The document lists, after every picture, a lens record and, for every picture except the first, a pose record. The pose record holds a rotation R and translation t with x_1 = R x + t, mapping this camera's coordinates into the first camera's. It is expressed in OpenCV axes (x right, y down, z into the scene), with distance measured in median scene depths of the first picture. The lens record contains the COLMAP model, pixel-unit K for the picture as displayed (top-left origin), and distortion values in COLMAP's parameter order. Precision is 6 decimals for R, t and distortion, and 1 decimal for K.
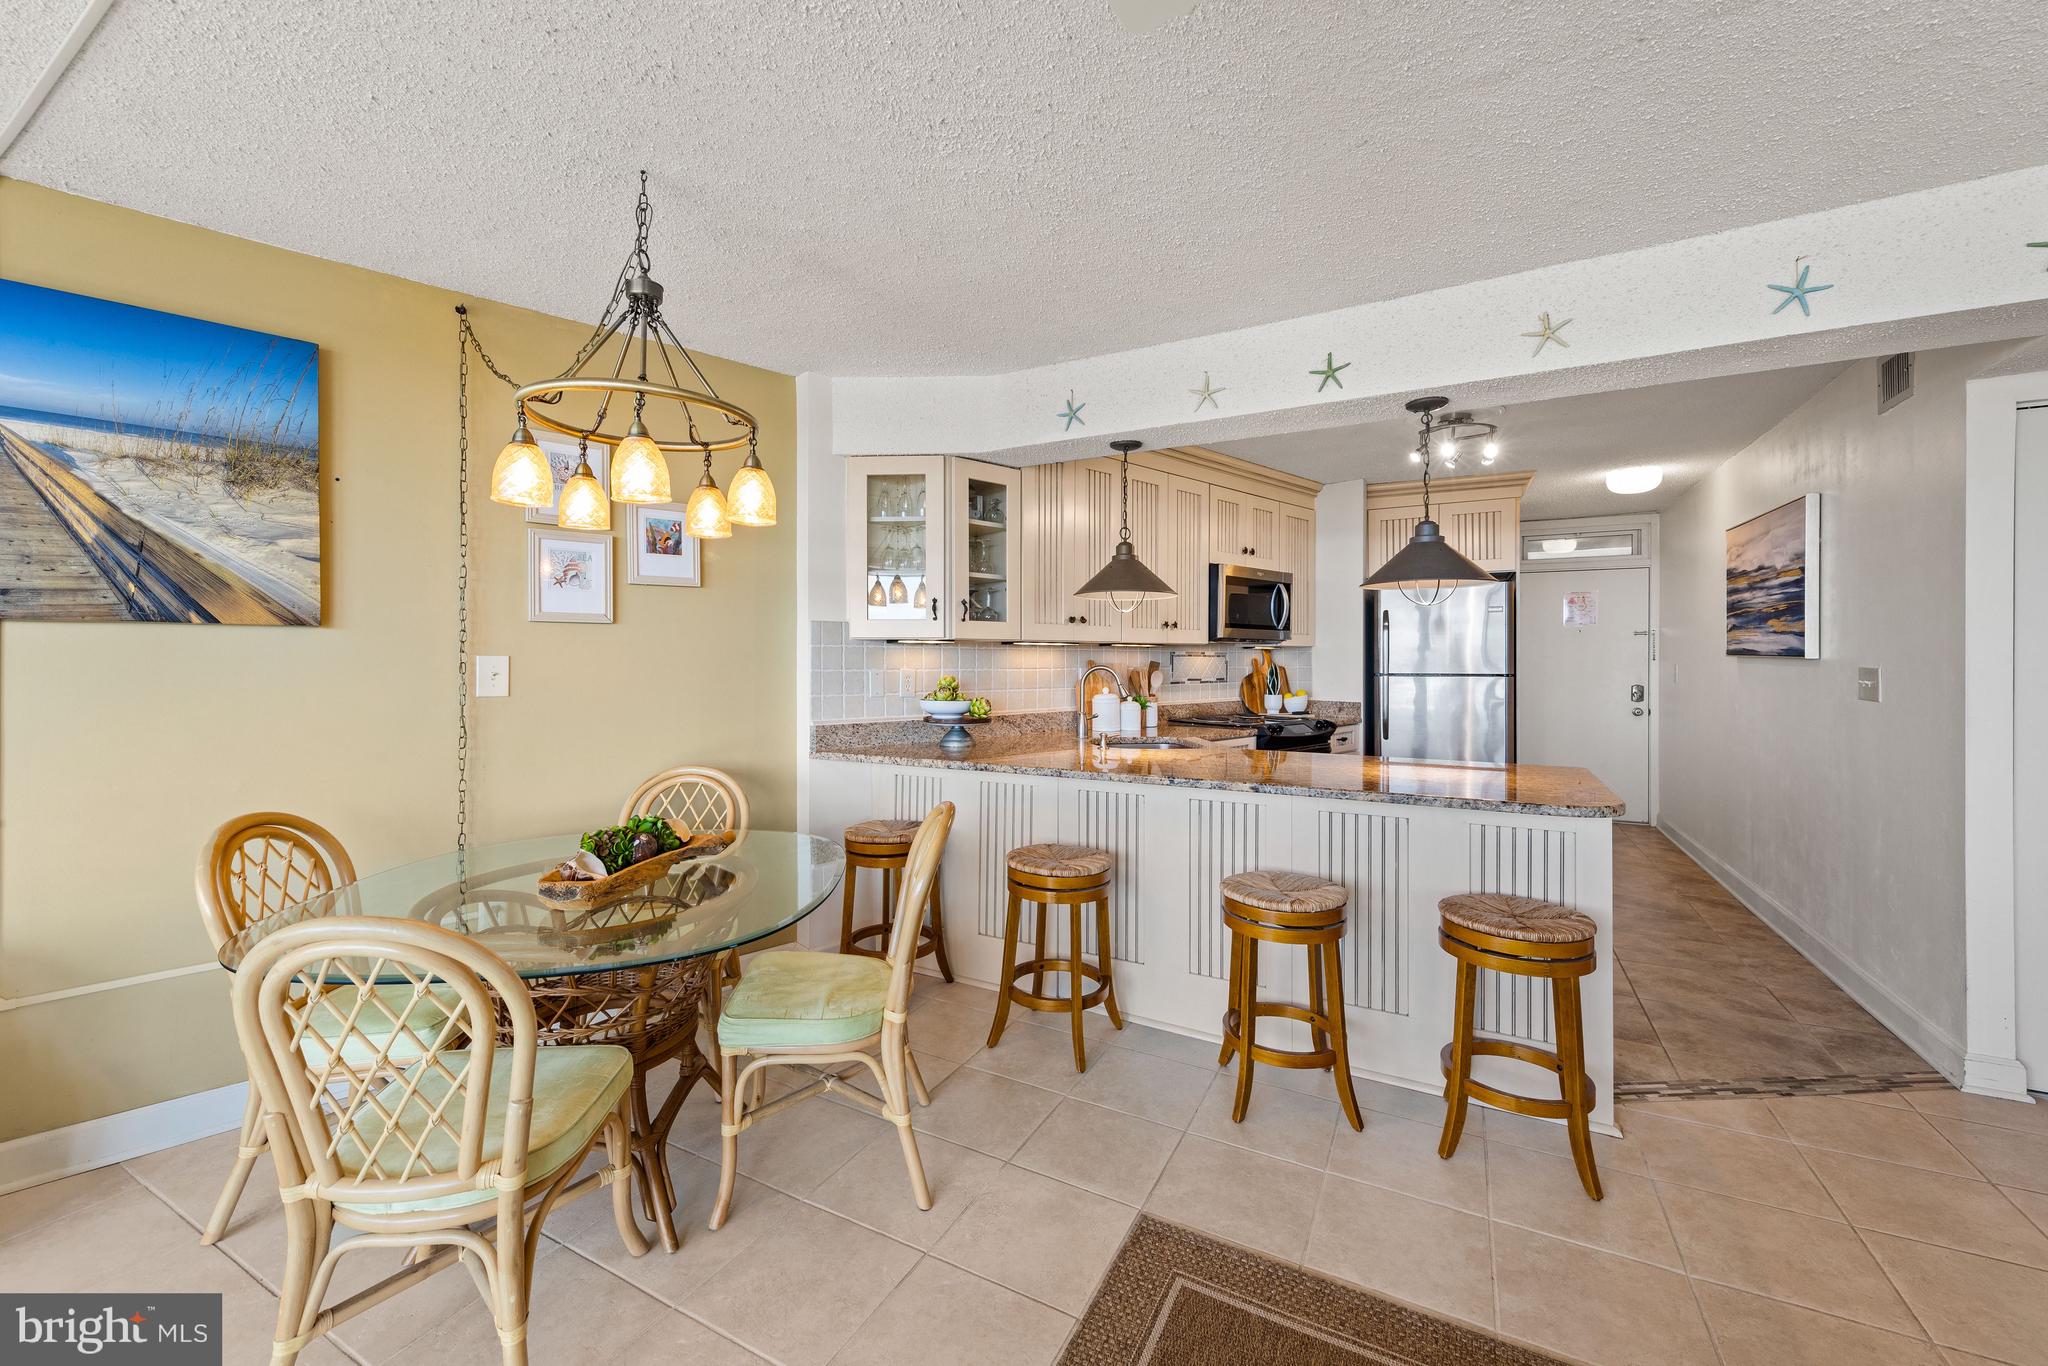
lens RADIAL K [[813.8, 0, 1002.5], [0, 813.8, 661.8], [0, 0, 1]] dist [0.007928, -0.000538]
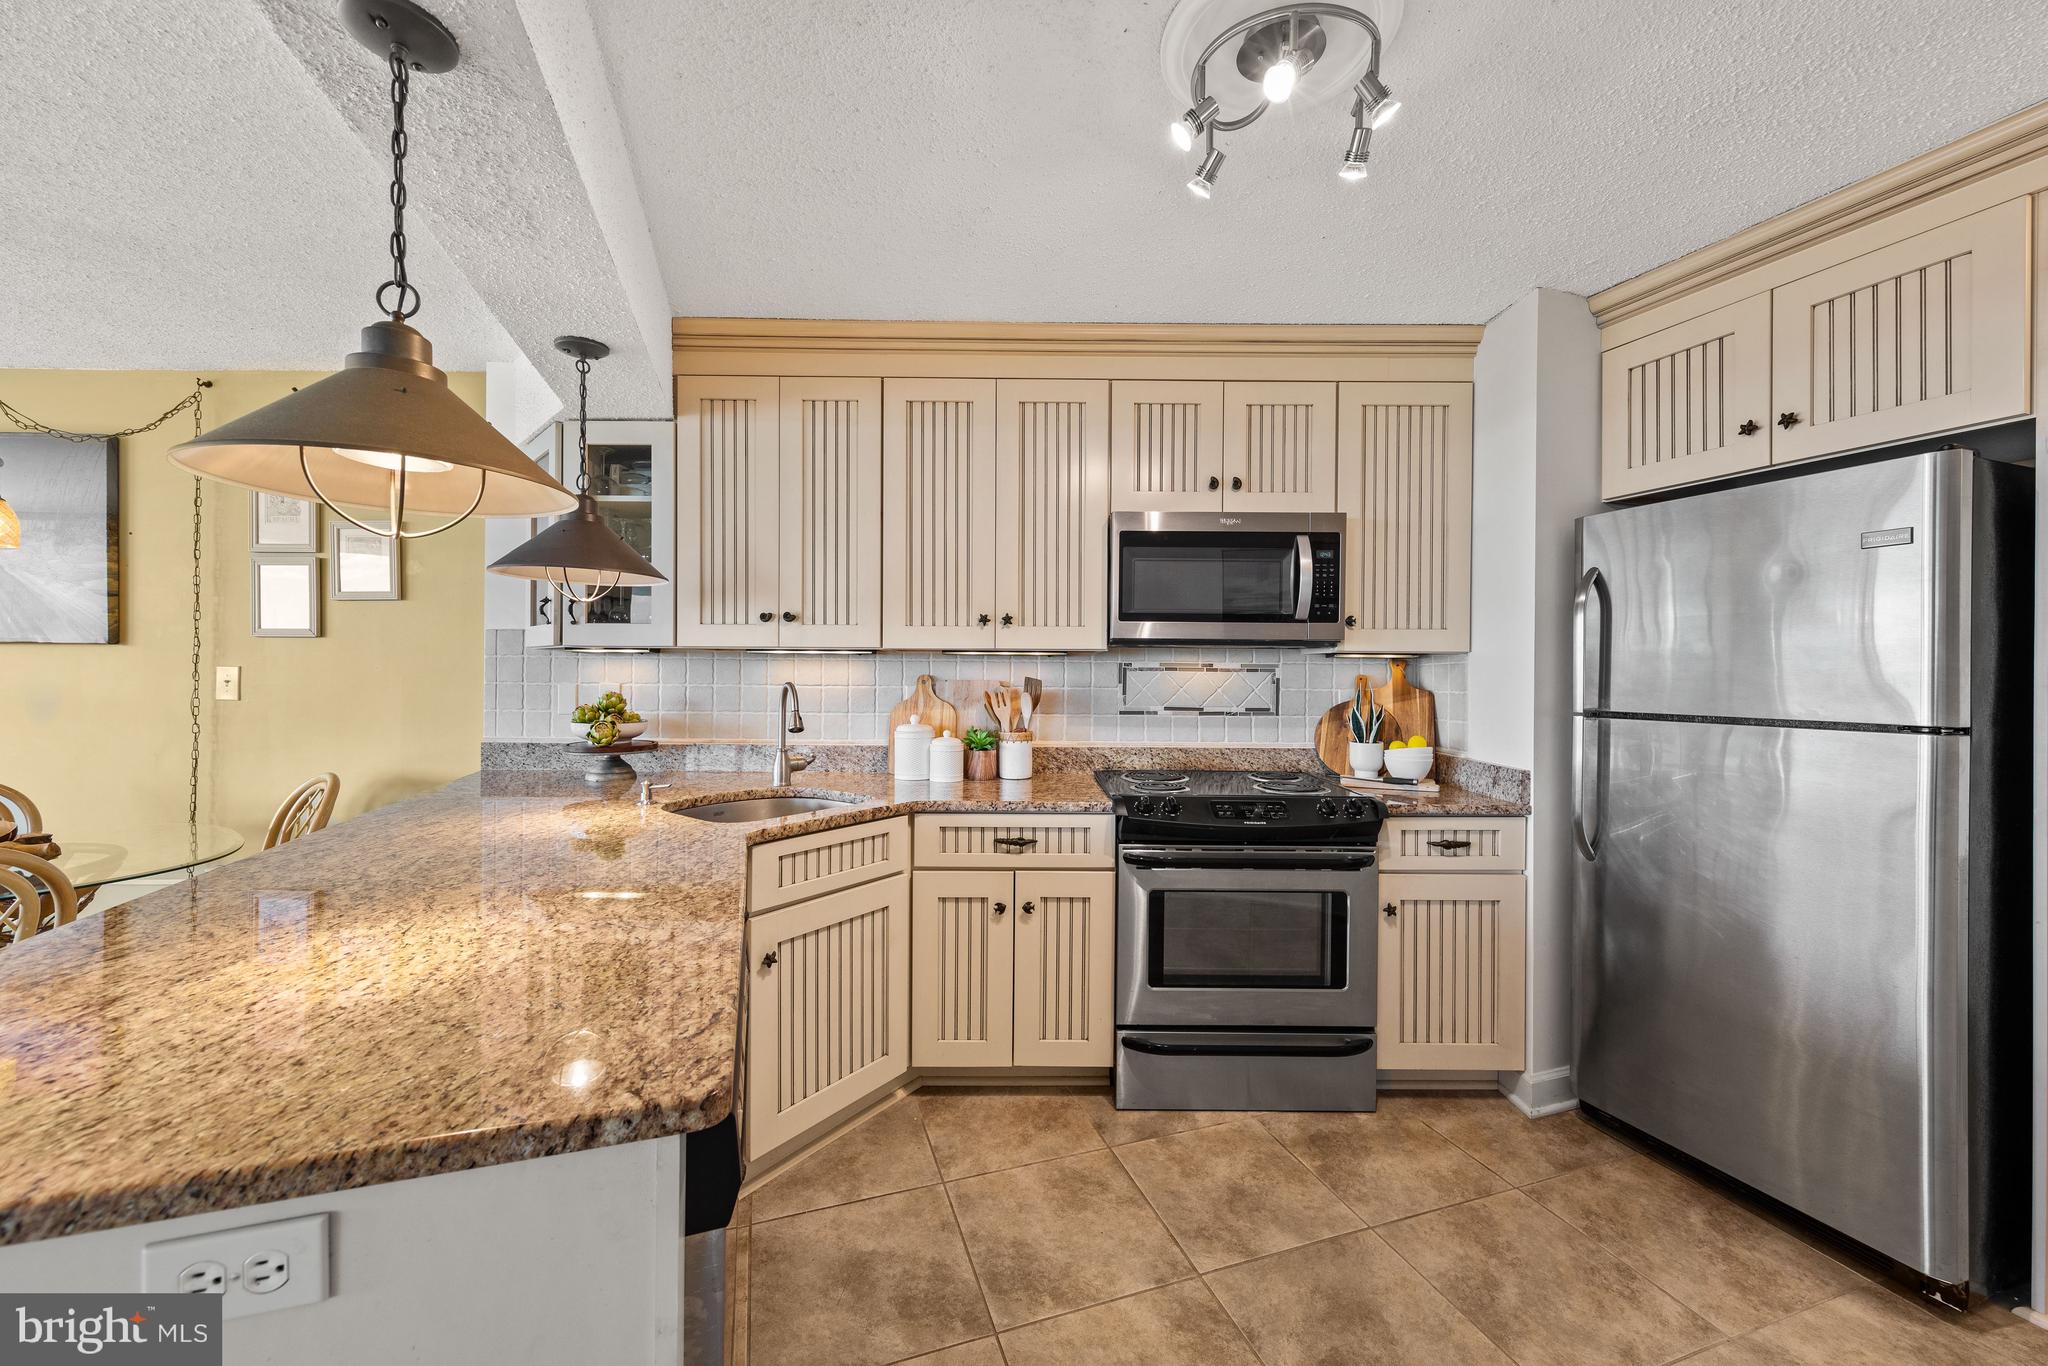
lens RADIAL K [[813.8, 0, 974.8], [0, 813.8, 674.9], [0, 0, 1]] dist [0.007928, -0.000538]
pose [[0.743159, 0.008693, -0.669058, 0.774164], [-0.008733, 0.999956, 0.003291, -0.005970], [0.669058, 0.003397, 0.743203, 0.653186]]
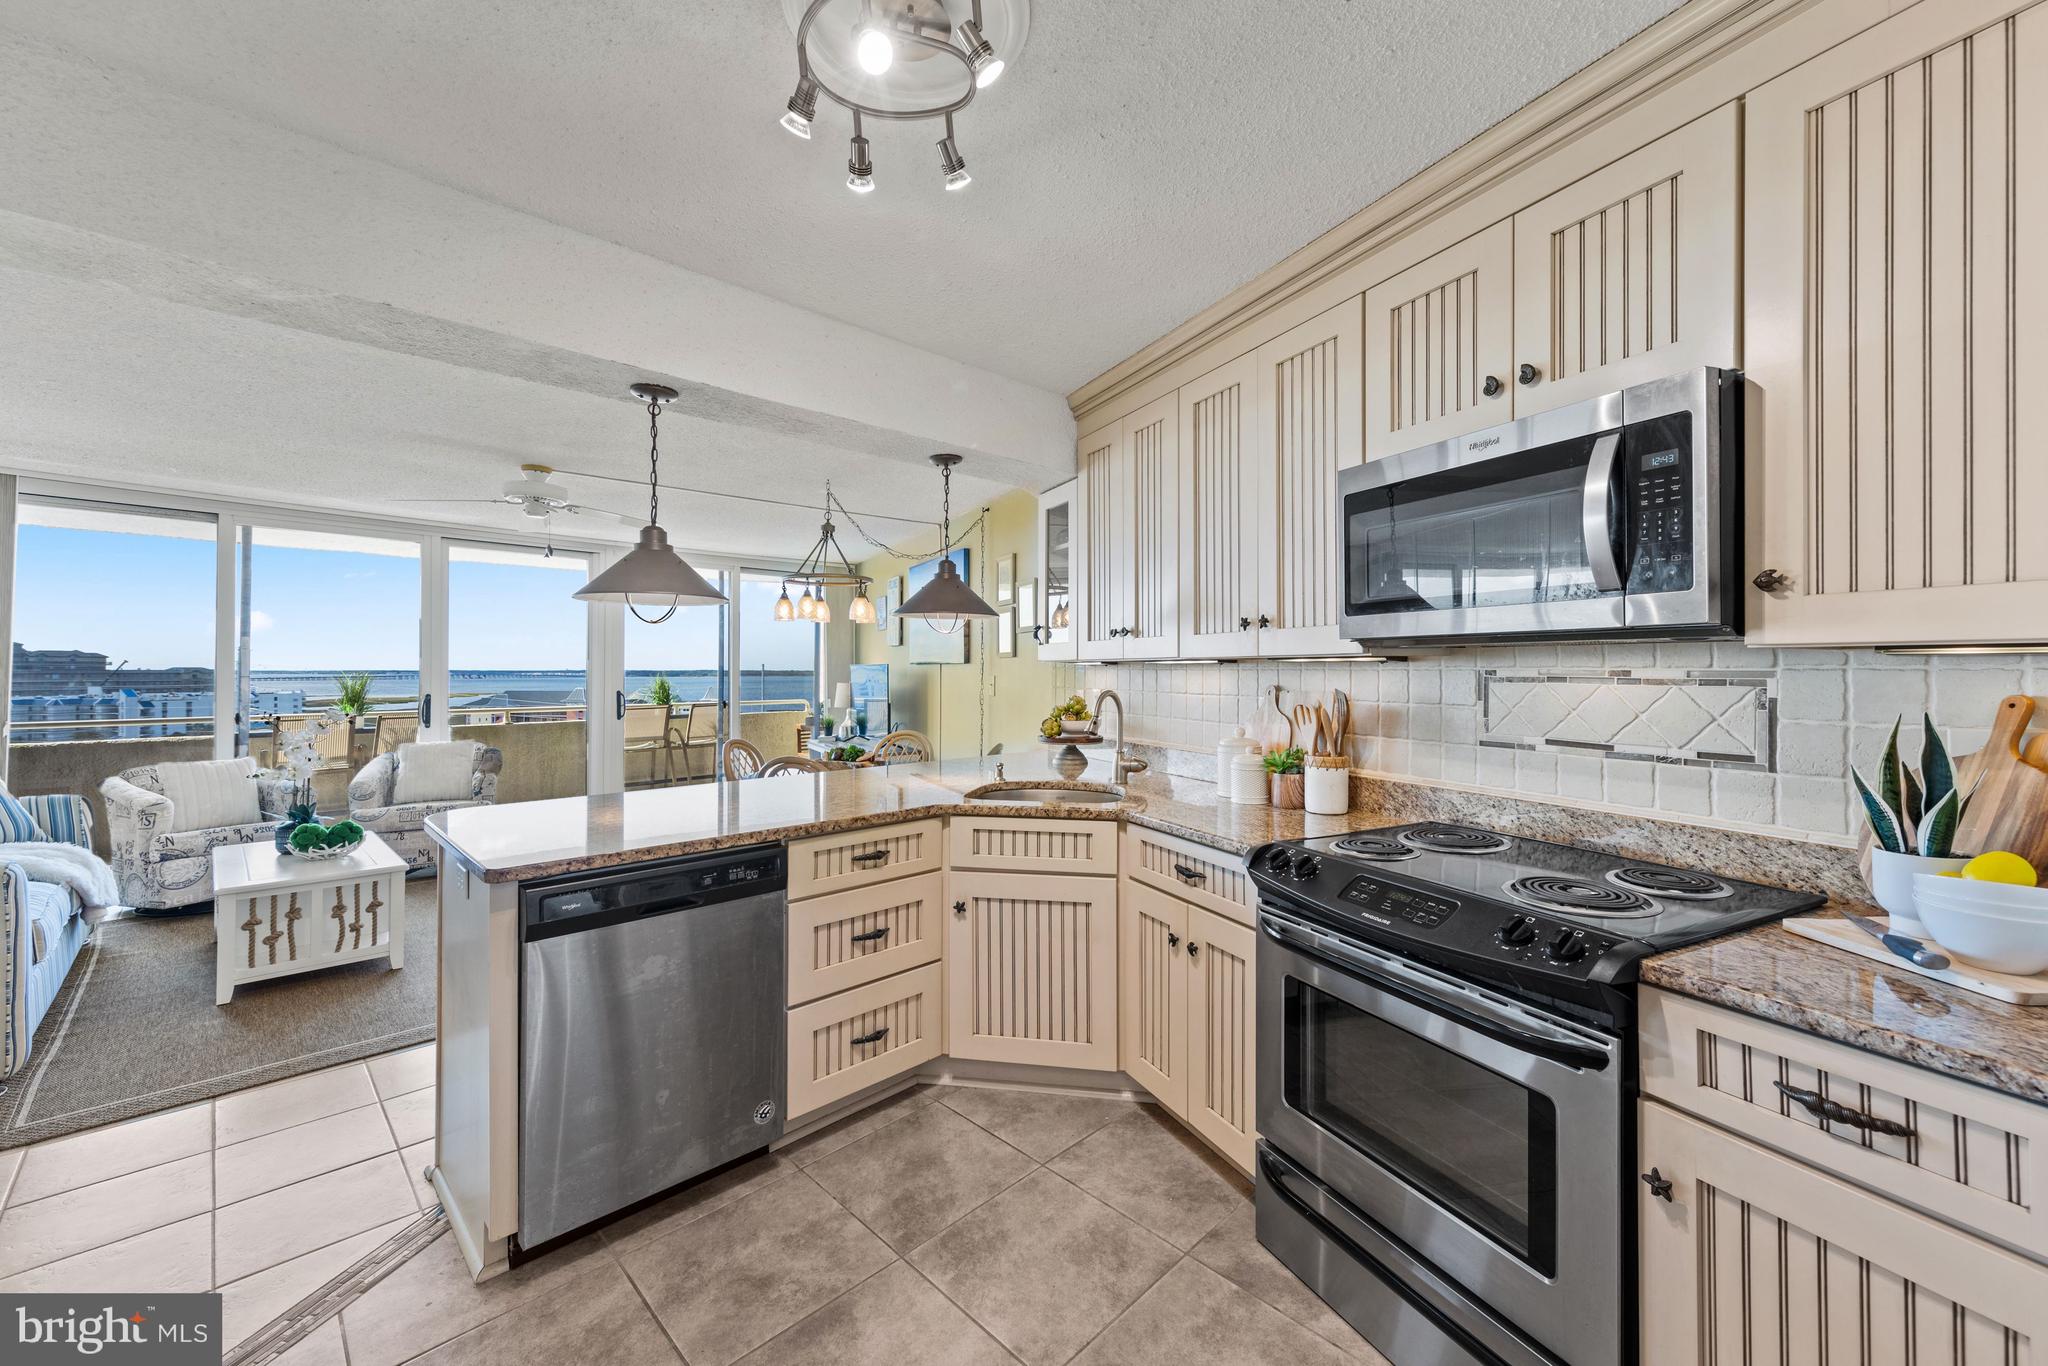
lens RADIAL K [[813.8, 0, 1031.9], [0, 813.8, 668.3], [0, 0, 1]] dist [0.007928, -0.000538]
pose [[-0.286893, -0.000541, -0.957962, 0.982985], [-0.001593, 0.999999, -0.000088, -0.018840], [0.957961, 0.001501, -0.286894, 1.293663]]
